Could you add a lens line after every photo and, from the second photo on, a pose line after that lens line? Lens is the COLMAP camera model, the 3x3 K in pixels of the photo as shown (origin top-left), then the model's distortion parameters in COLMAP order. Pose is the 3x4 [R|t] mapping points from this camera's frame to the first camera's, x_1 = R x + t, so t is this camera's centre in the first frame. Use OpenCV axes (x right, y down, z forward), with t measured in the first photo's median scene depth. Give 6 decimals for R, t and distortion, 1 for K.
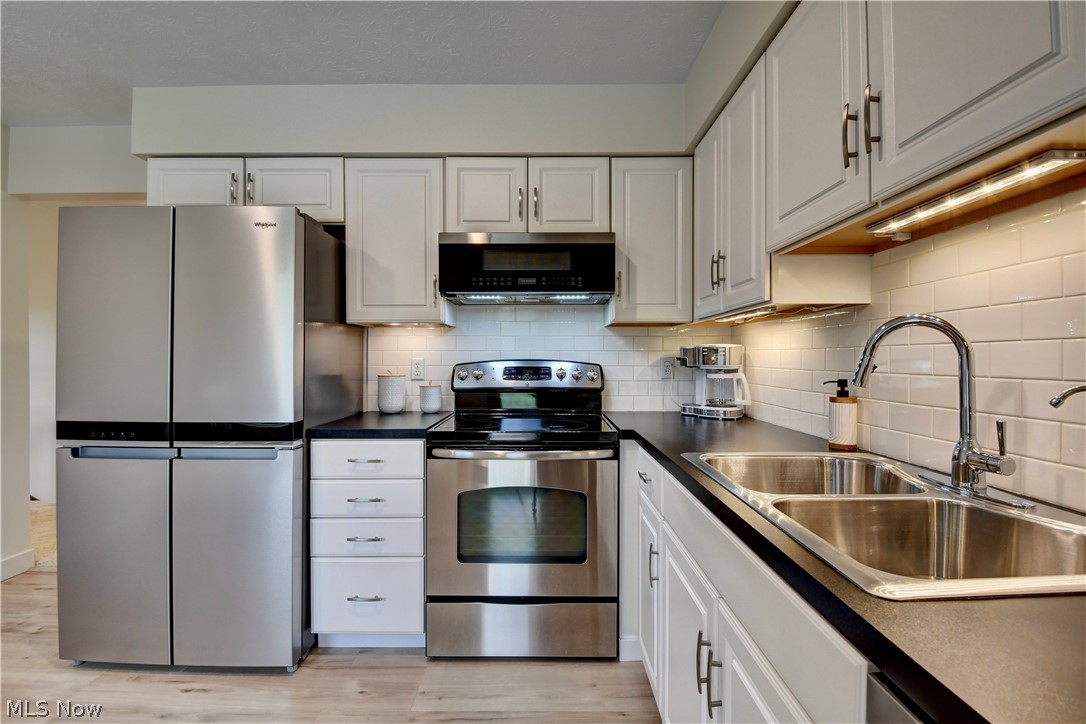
lens RADIAL K [[472.0, 0, 546.4], [0, 472.0, 358.3], [0, 0, 1]] dist [0.003015, -0.015107]
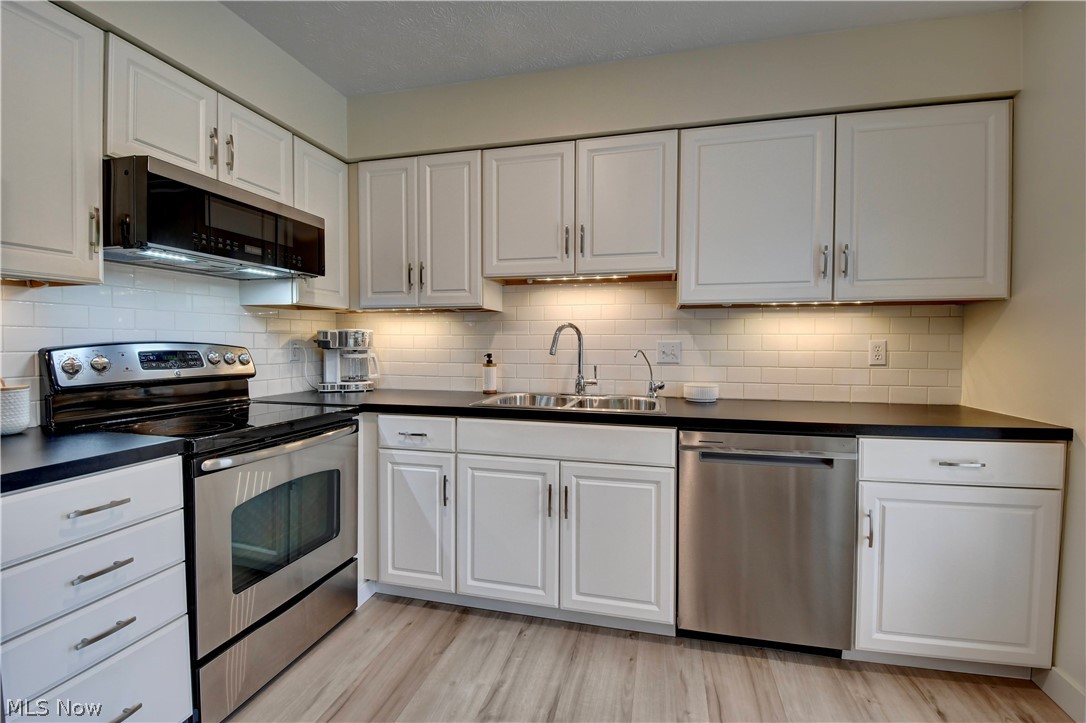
lens RADIAL K [[472.0, 0, 546.4], [0, 472.0, 357.8], [0, 0, 1]] dist [0.003015, -0.015107]
pose [[0.244206, -0.029902, 0.969262, -0.688372], [-0.004231, 0.999482, 0.031901, 0.002420], [-0.969714, -0.011891, 0.243953, 0.250803]]
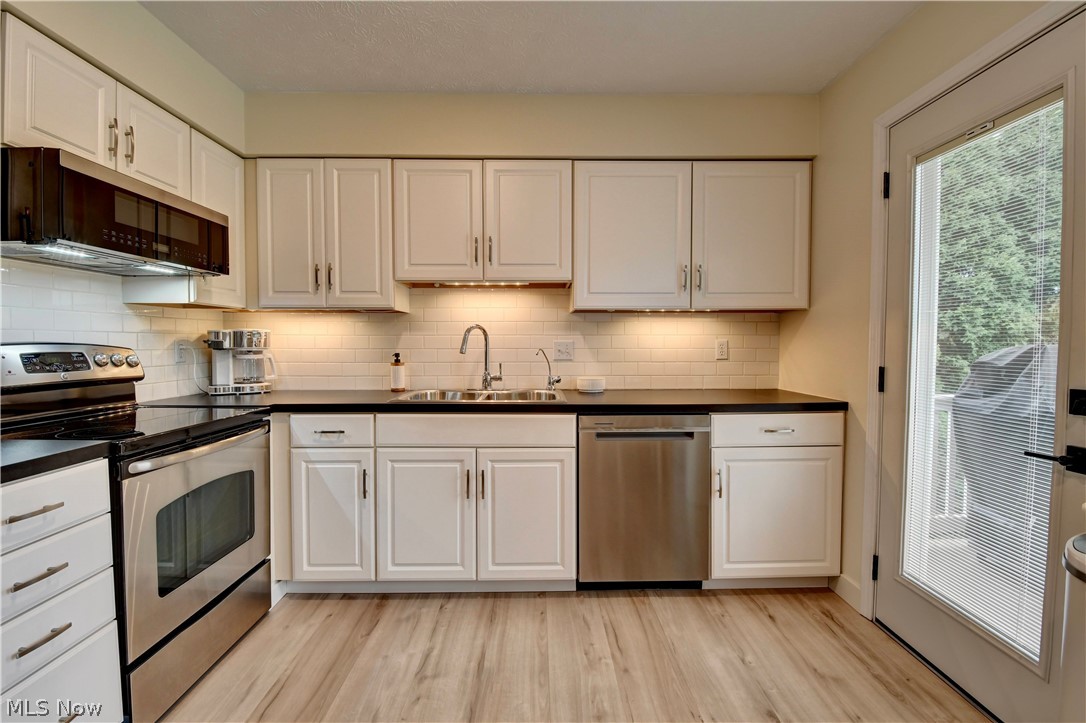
lens RADIAL K [[472.0, 0, 546.4], [0, 472.0, 357.8], [0, 0, 1]] dist [0.003015, -0.015107]
pose [[-0.016144, -0.032026, 0.999357, -0.814526], [-0.001669, 0.999486, 0.032003, 0.002453], [-0.999868, -0.001152, -0.016189, 0.308317]]
